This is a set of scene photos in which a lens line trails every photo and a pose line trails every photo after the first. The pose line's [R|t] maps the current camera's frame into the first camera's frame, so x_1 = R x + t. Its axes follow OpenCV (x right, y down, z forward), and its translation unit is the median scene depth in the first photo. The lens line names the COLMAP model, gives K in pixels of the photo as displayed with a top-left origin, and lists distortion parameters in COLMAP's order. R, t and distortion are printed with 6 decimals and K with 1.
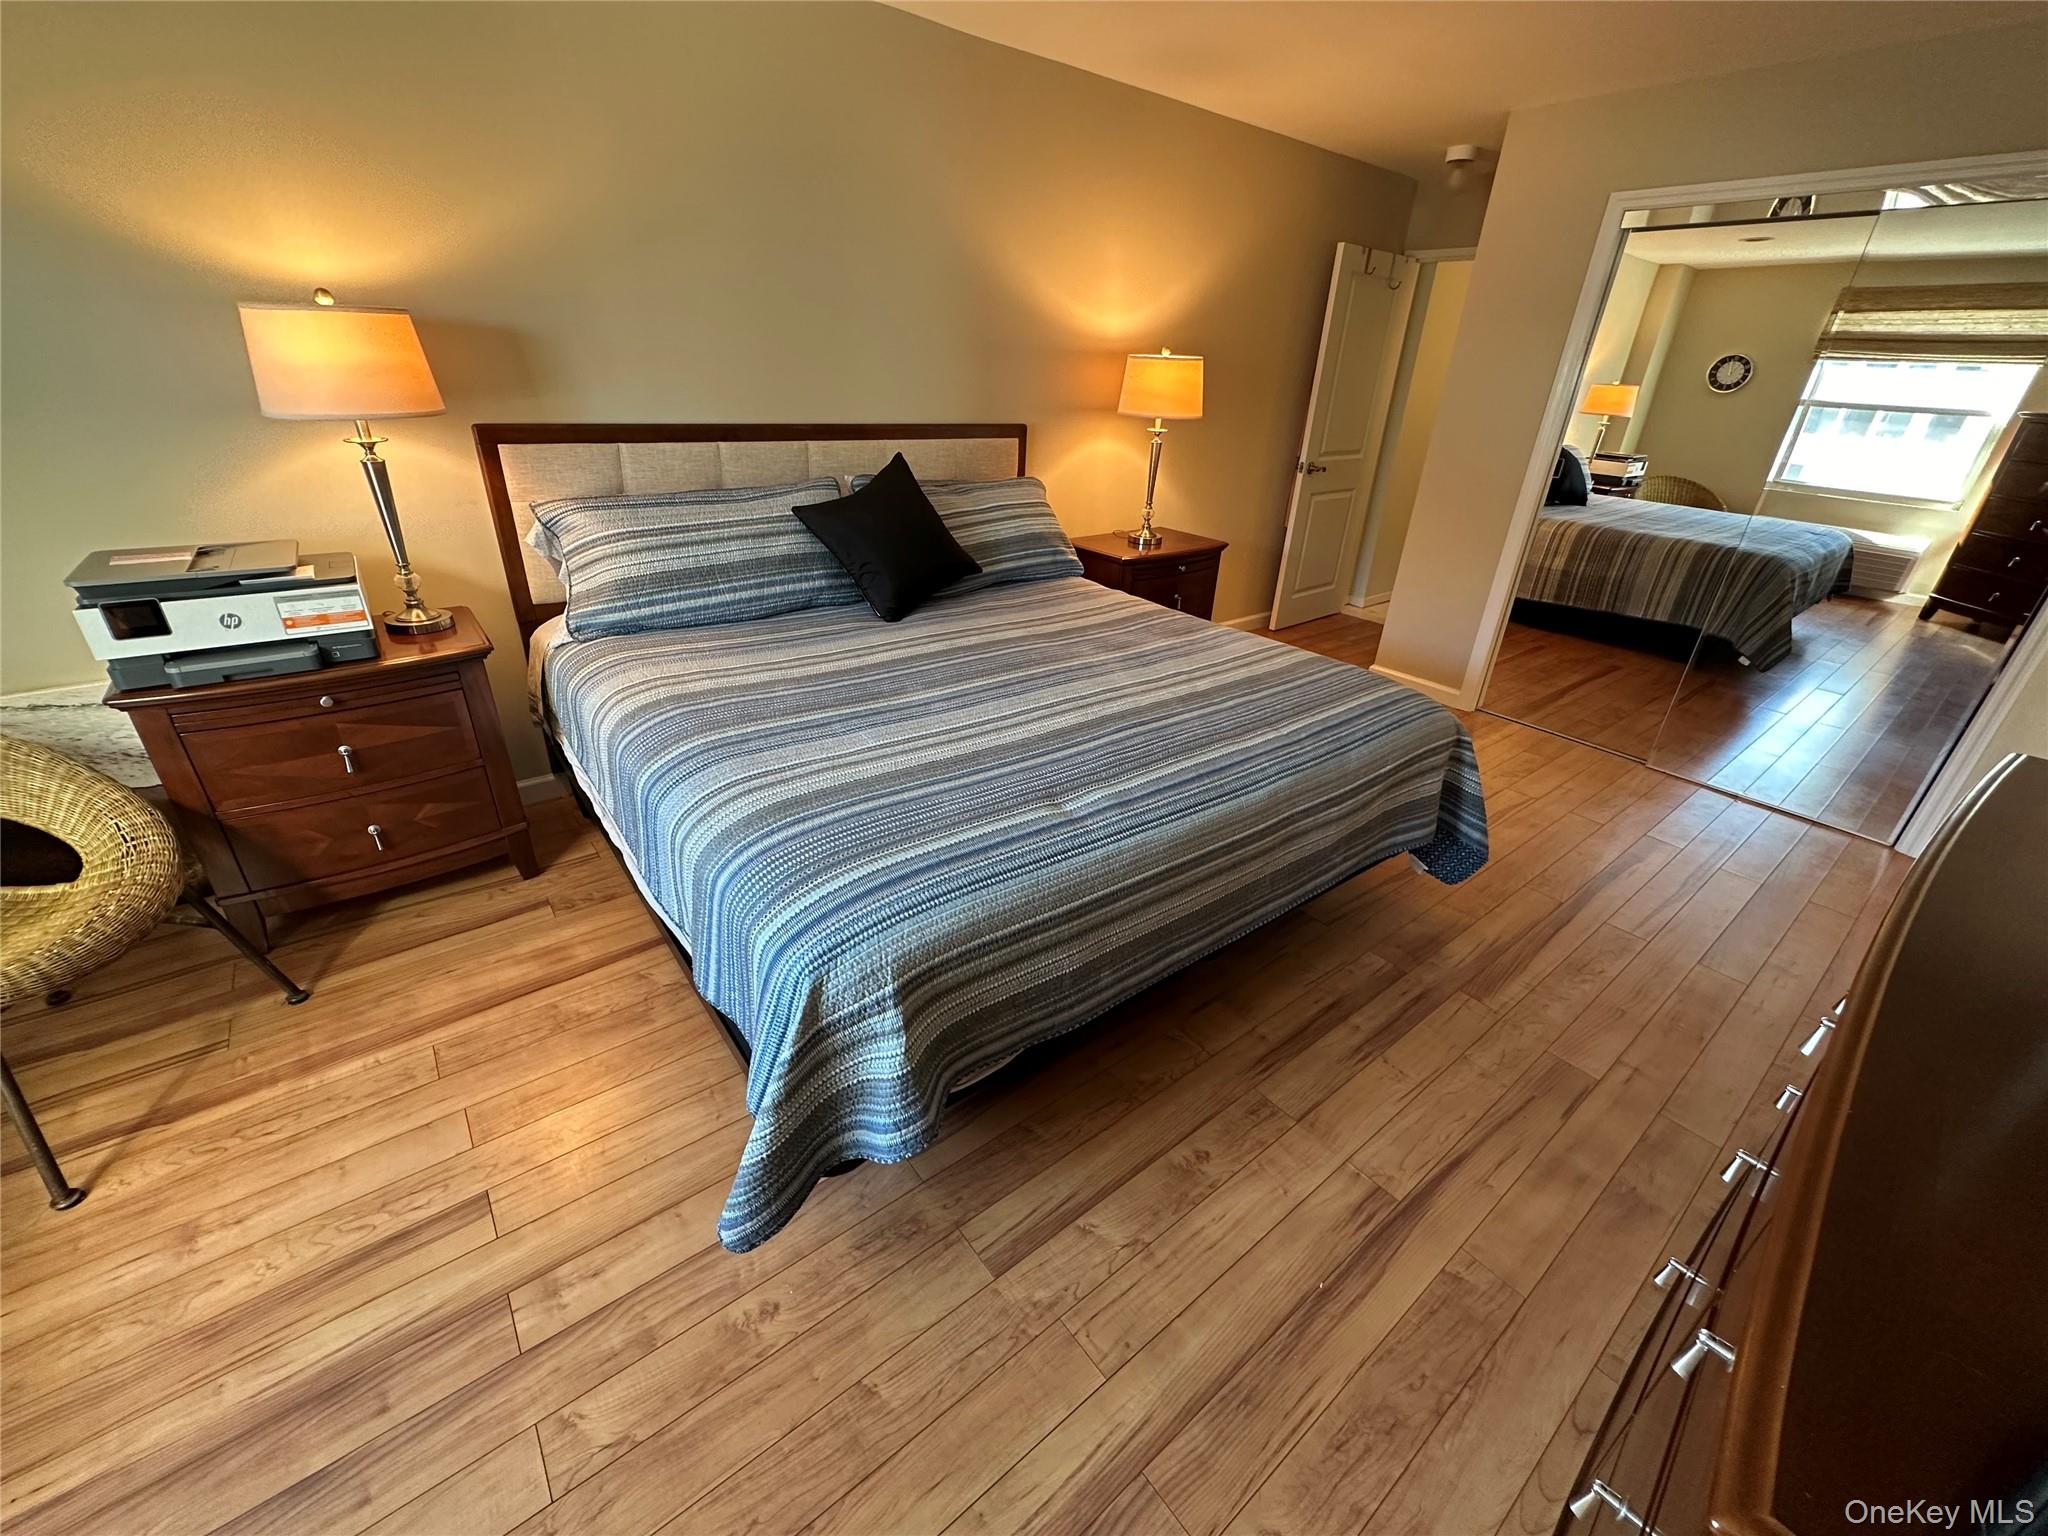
lens RADIAL K [[811.2, 0, 1024.8], [0, 811.2, 760.4], [0, 0, 1]] dist [-0.000506, -0.000390]
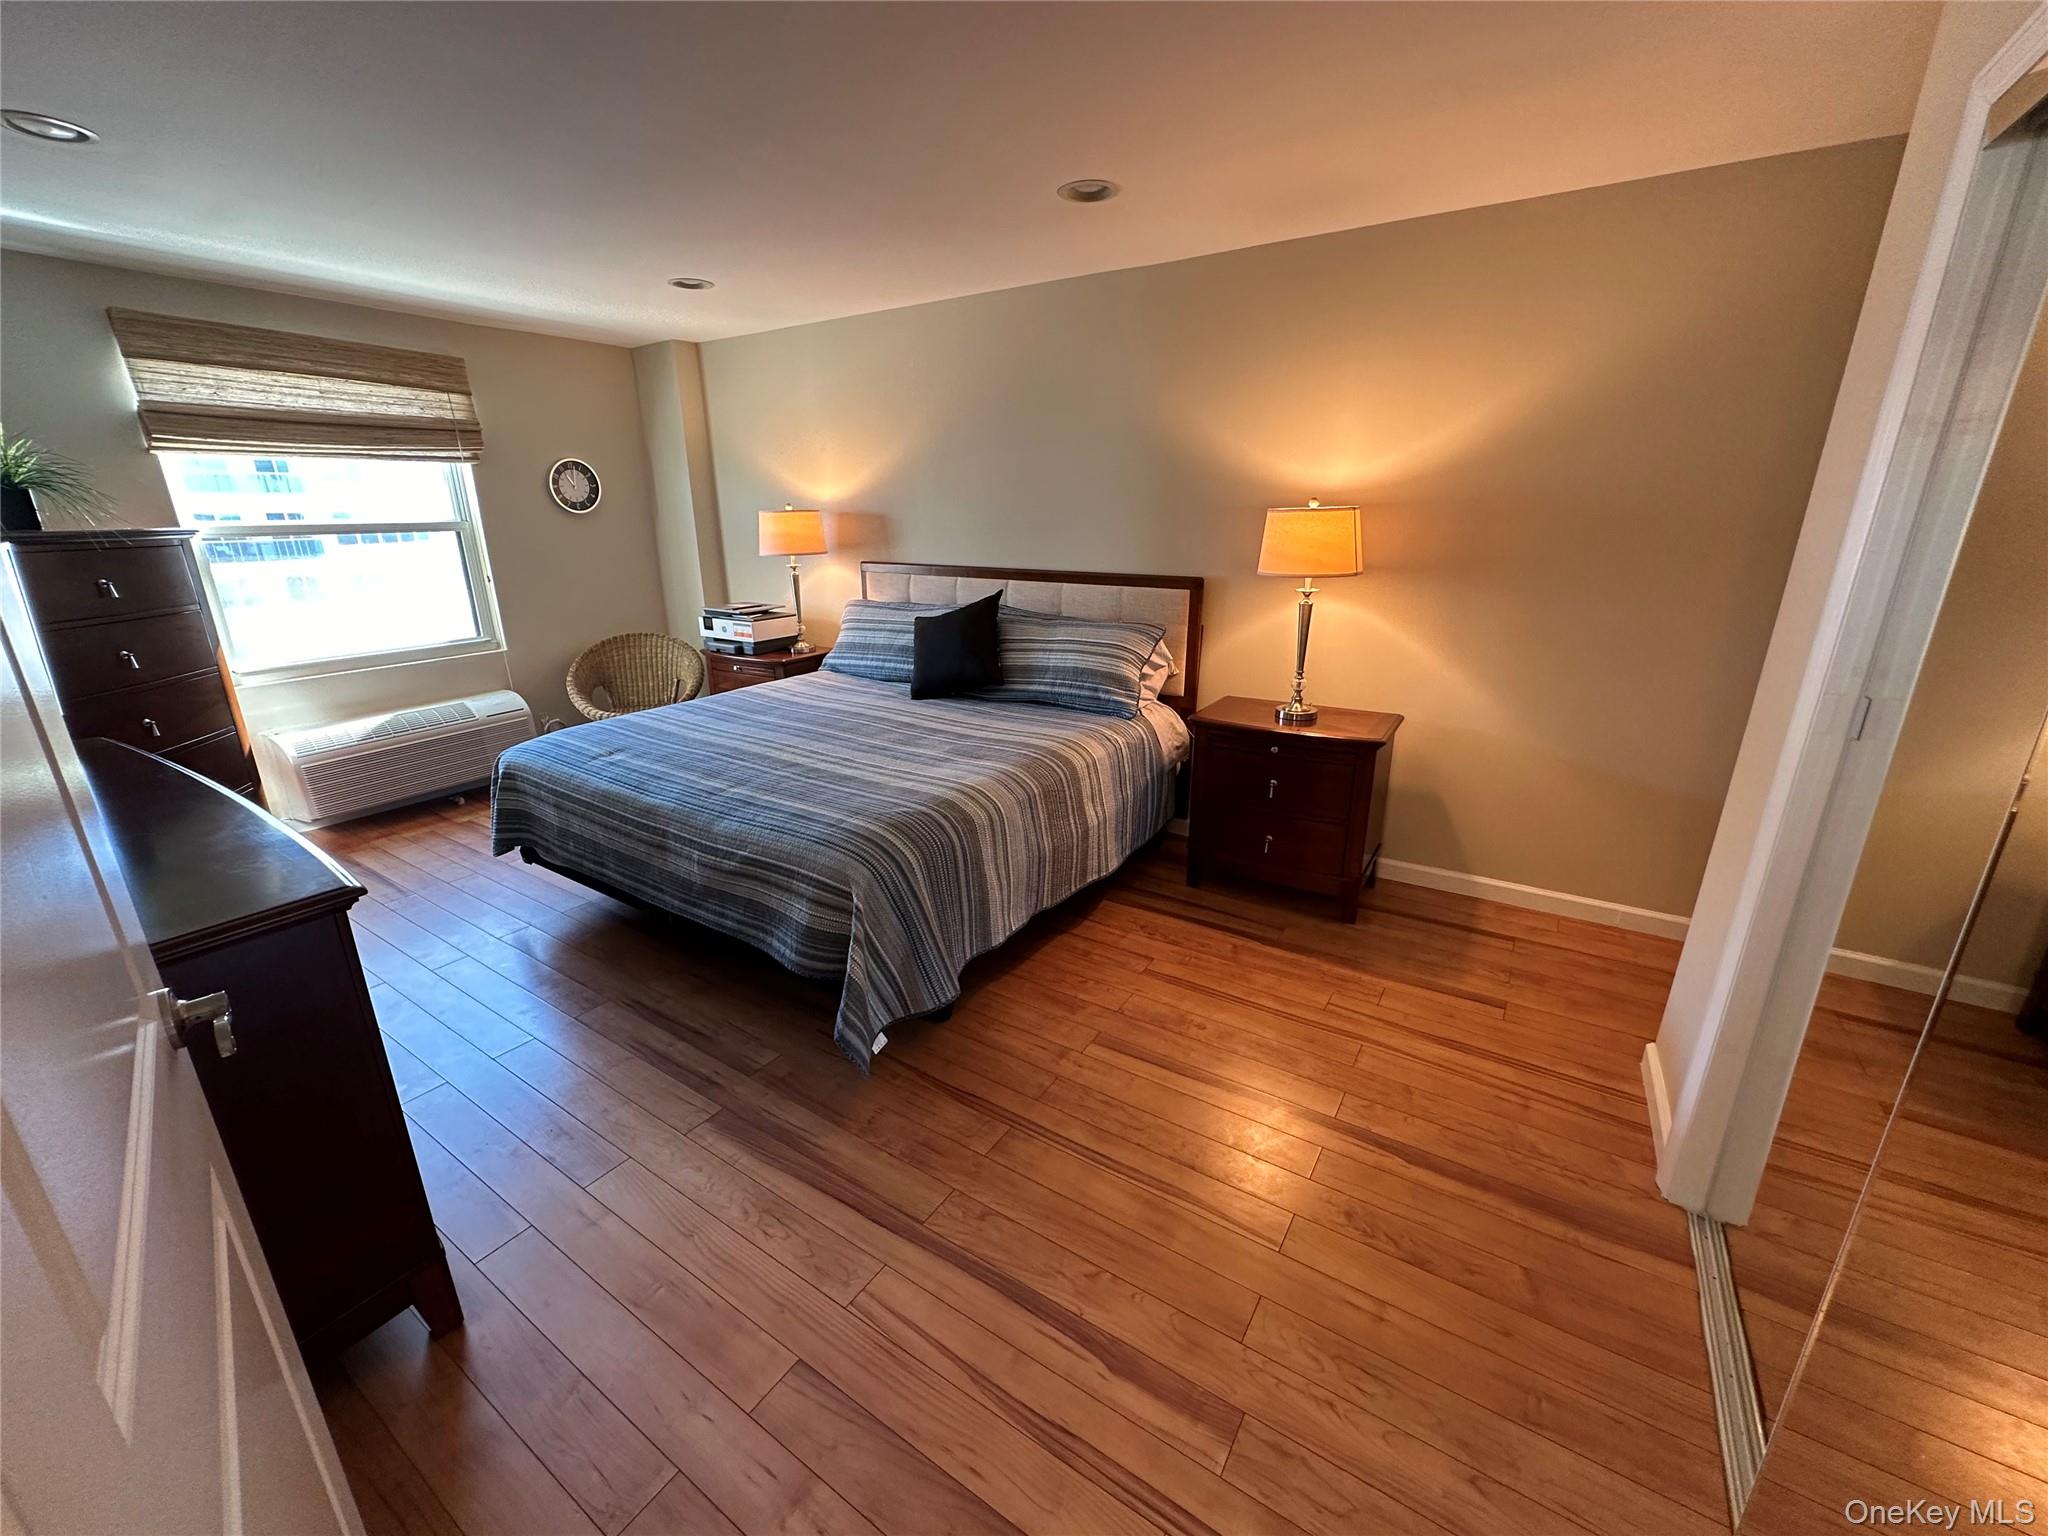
lens RADIAL K [[811.2, 0, 1024.3], [0, 811.2, 766.1], [0, 0, 1]] dist [-0.000506, -0.000390]
pose [[0.323952, 0.242873, -0.914367, 1.240045], [-0.398921, 0.911433, 0.100759, -0.291178], [0.857856, 0.332120, 0.392148, 0.669965]]
